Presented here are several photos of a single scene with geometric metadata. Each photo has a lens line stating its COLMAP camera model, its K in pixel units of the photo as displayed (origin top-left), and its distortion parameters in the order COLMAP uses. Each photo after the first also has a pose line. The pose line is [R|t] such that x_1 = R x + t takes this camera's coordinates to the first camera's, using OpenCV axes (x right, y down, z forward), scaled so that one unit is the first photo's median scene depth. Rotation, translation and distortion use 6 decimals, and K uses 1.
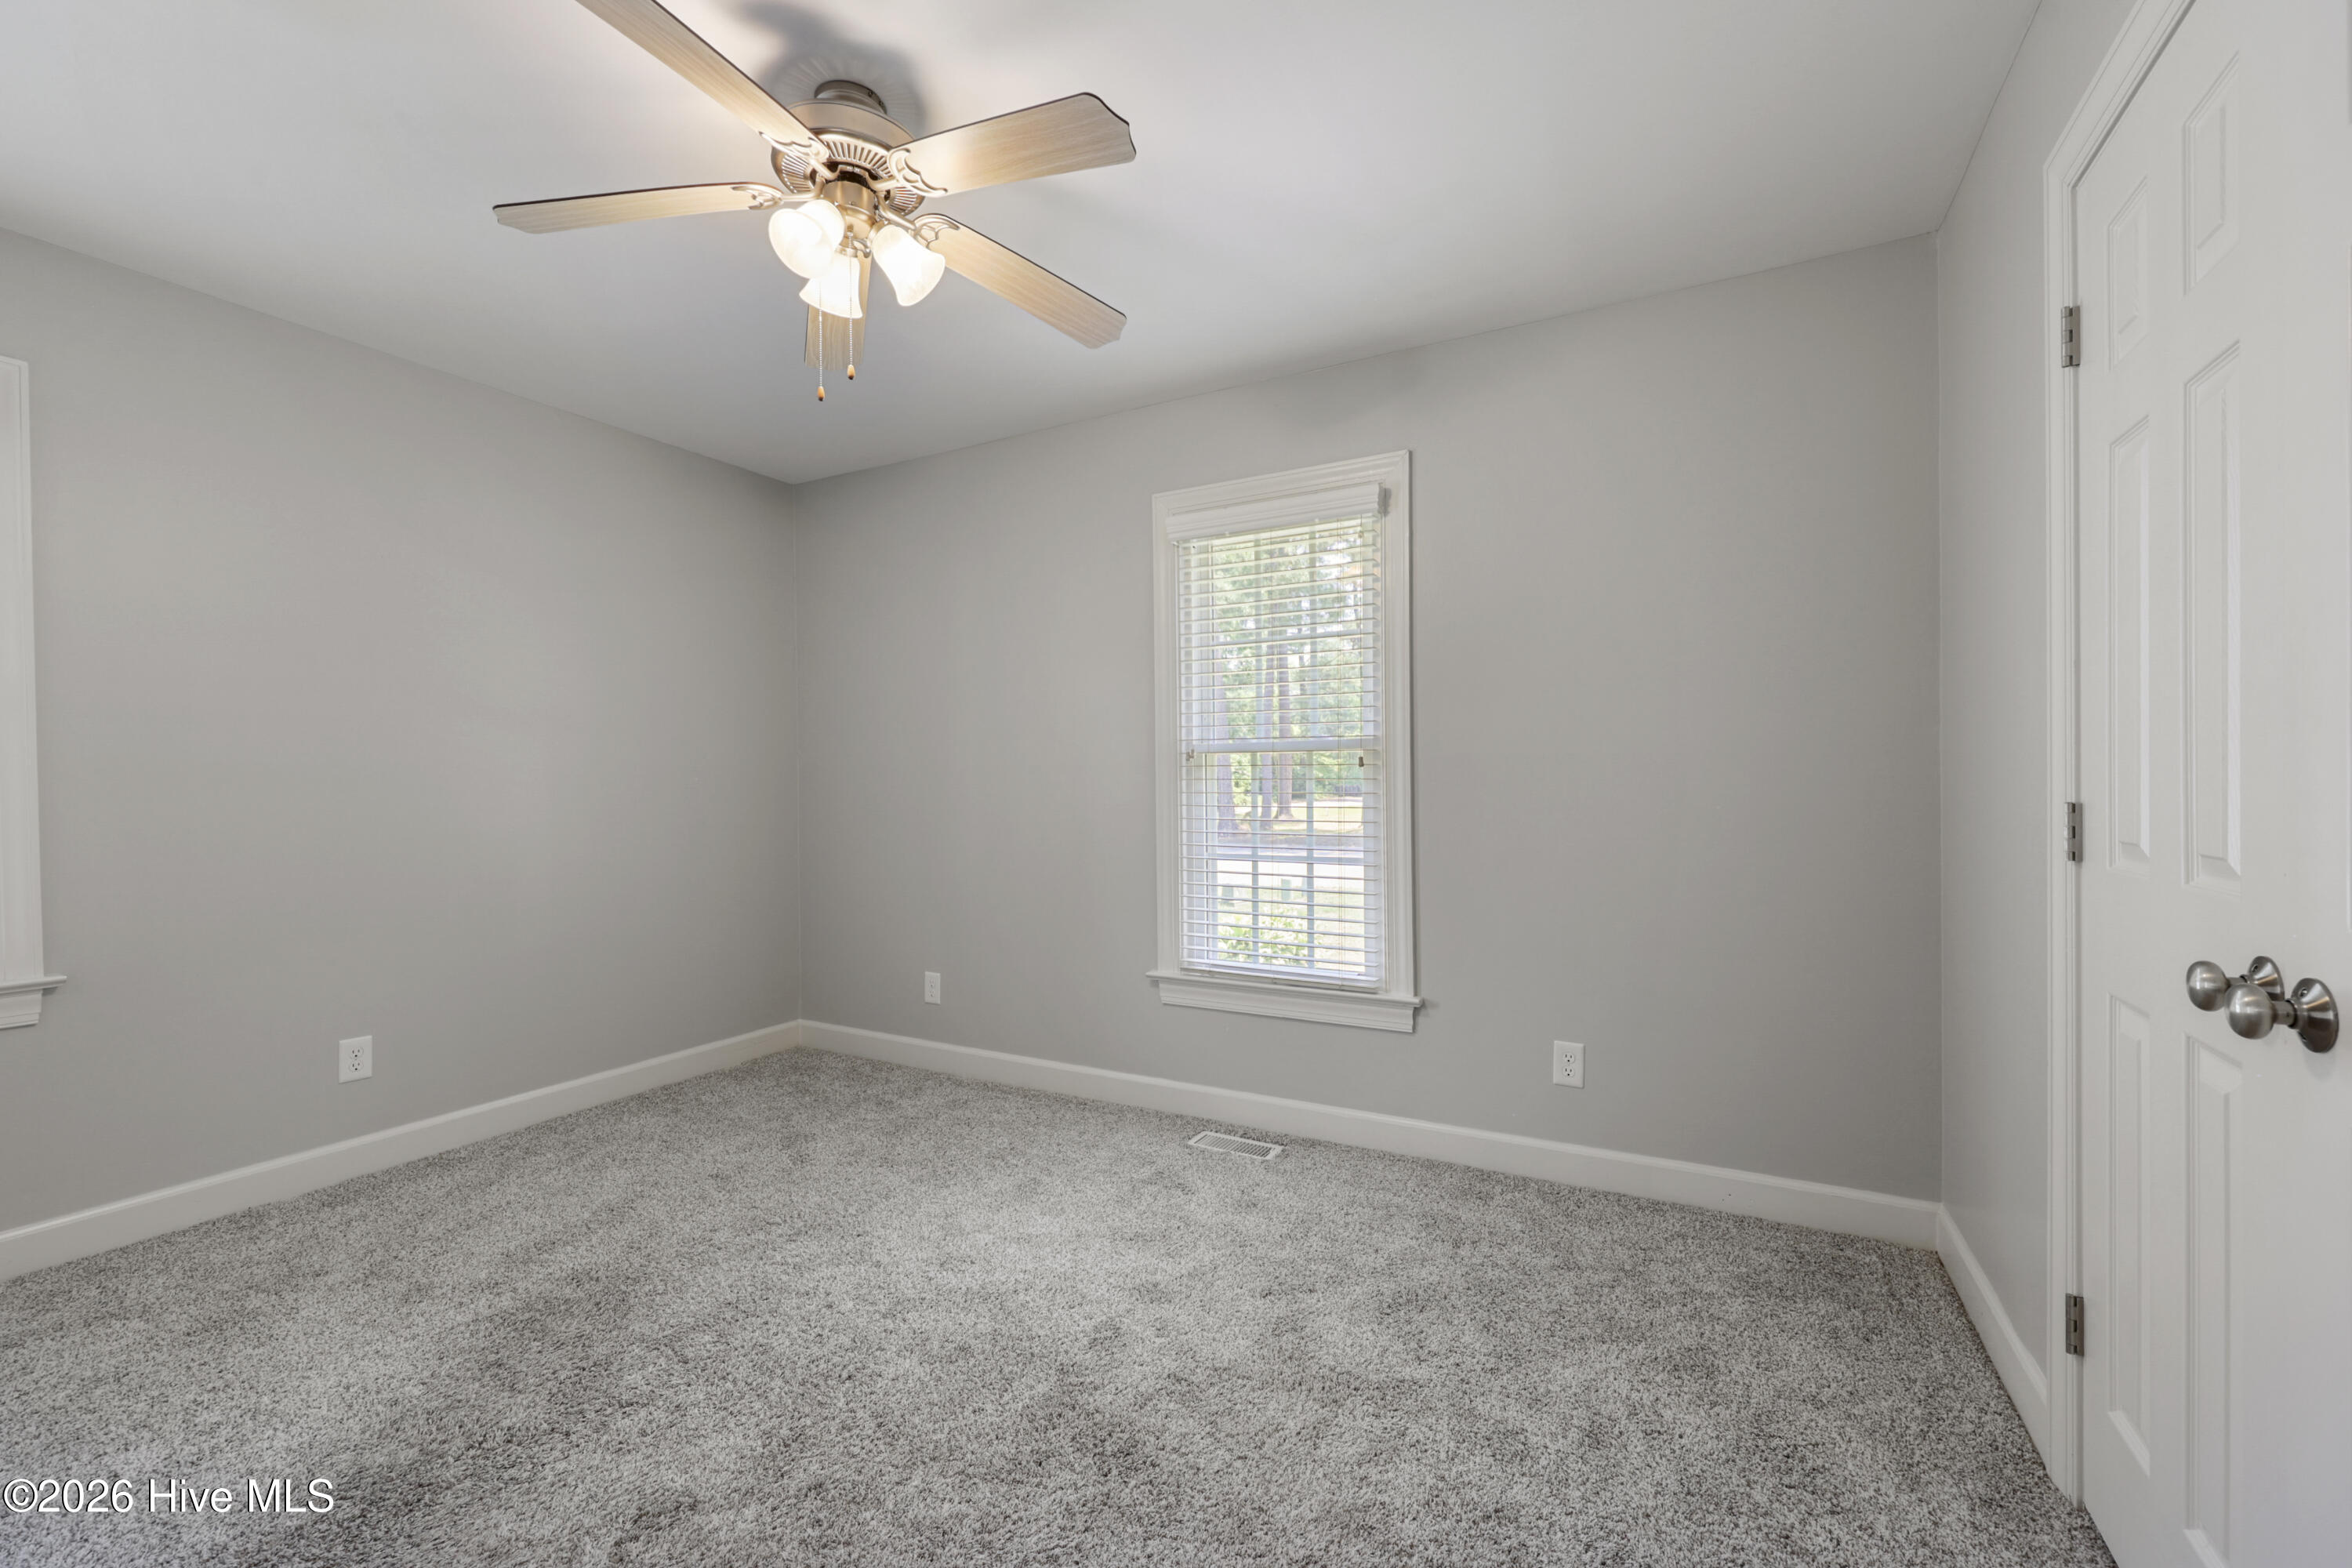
lens RADIAL K [[978.3, 0, 1182.4], [0, 978.3, 791.6], [0, 0, 1]] dist [-0.001222, -0.000288]
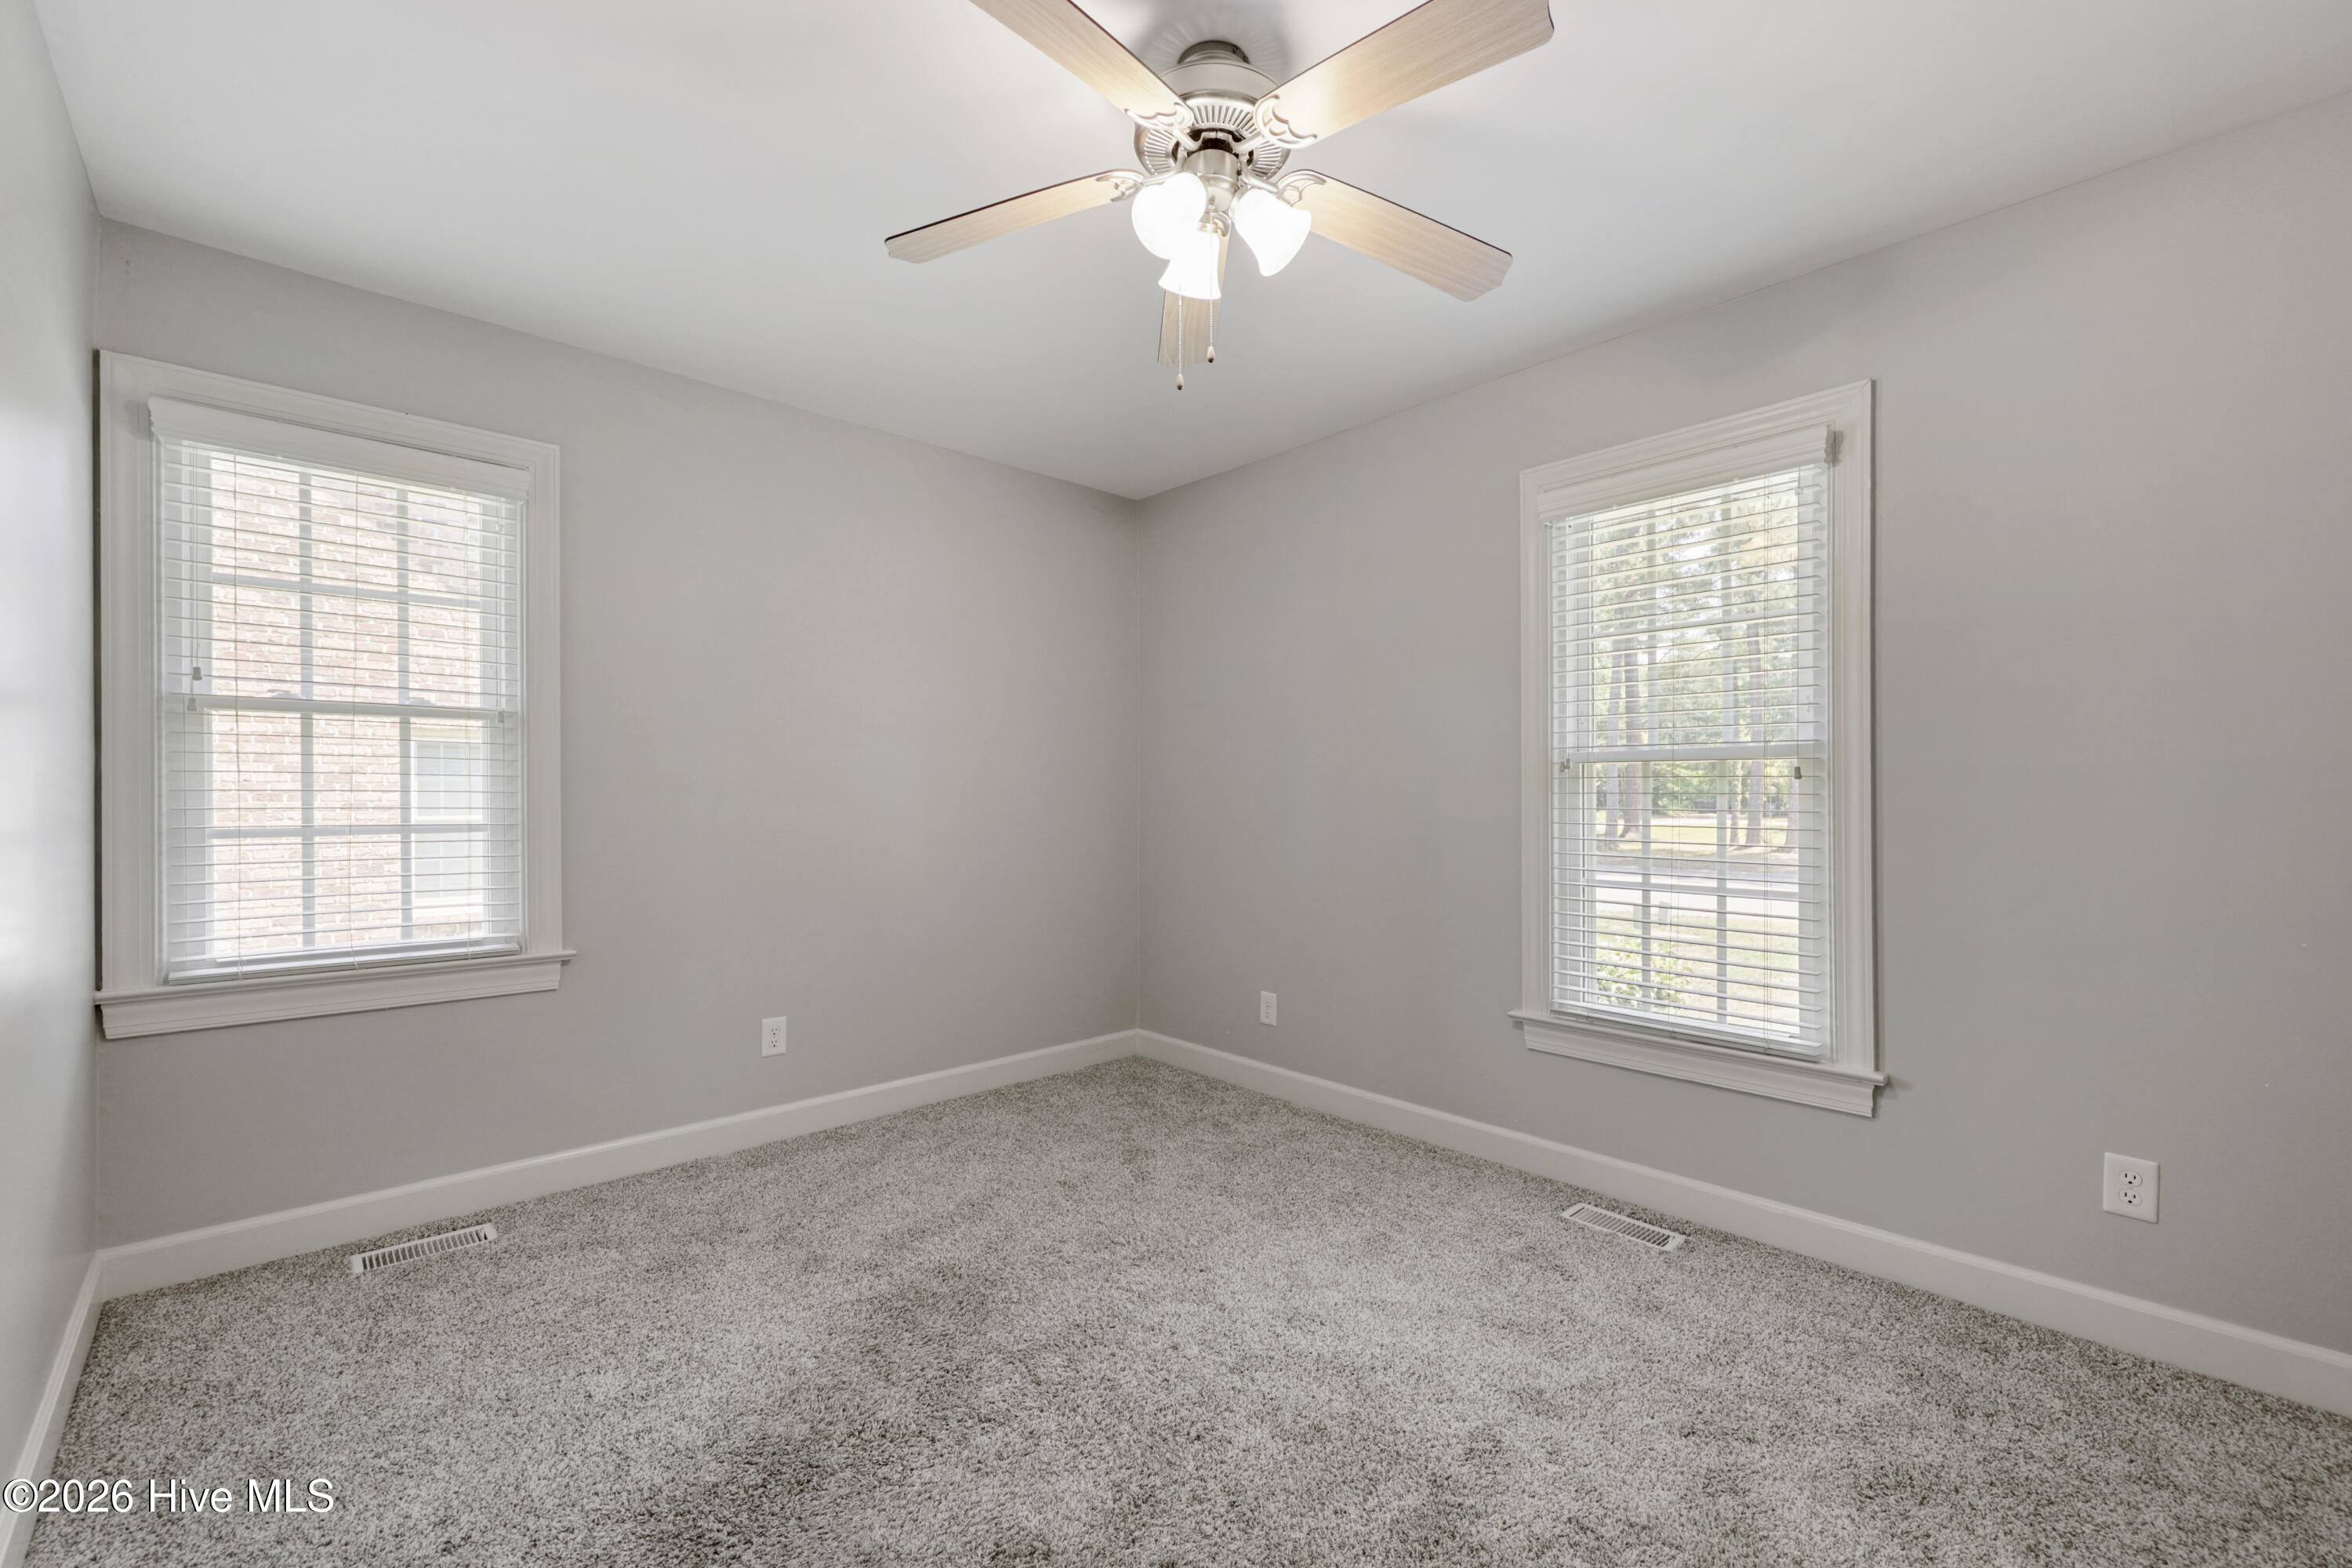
lens RADIAL K [[978.3, 0, 1171.1], [0, 978.3, 792.8], [0, 0, 1]] dist [-0.001222, -0.000288]
pose [[0.946400, 0.005961, -0.322942, -0.056981], [-0.009446, 0.999913, -0.009225, -0.002224], [0.322859, 0.011781, 0.946374, 0.088709]]
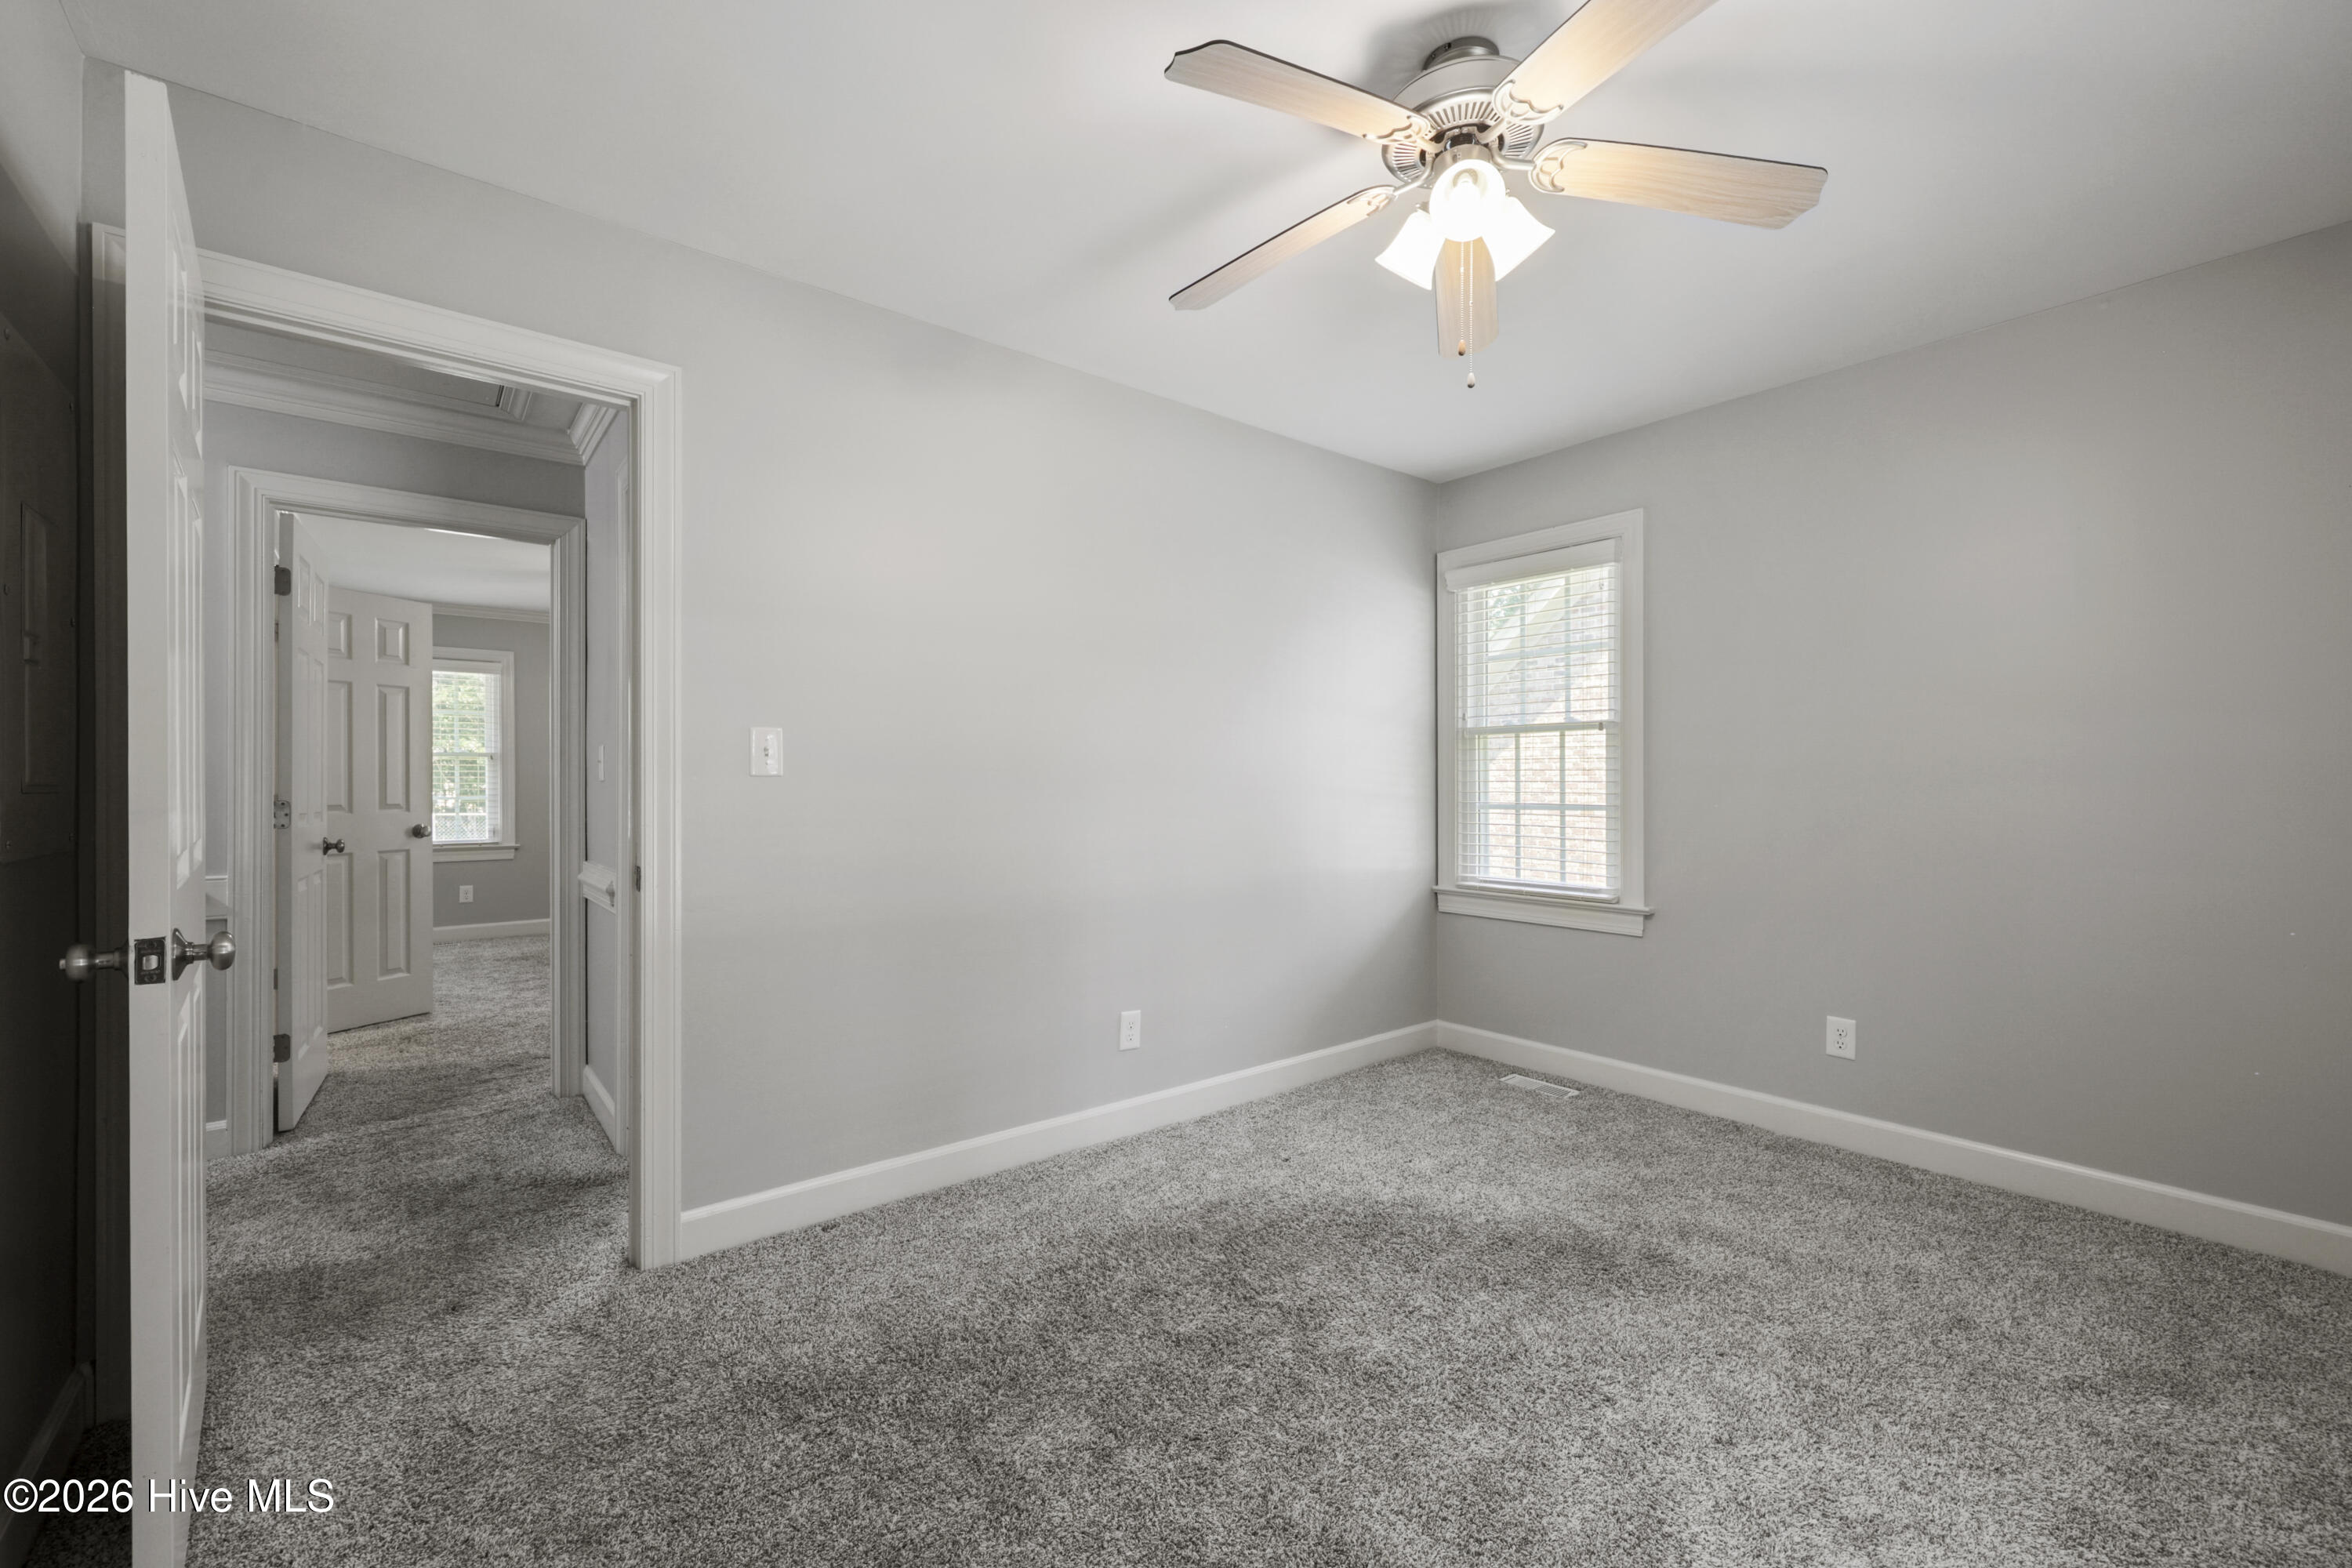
lens RADIAL K [[978.3, 0, 1171.3], [0, 978.3, 787.9], [0, 0, 1]] dist [-0.001222, -0.000288]
pose [[-0.405645, 0.009365, -0.913983, 0.514562], [-0.005833, 0.999901, 0.012834, -0.012124], [0.914012, 0.010537, -0.405550, 0.907634]]
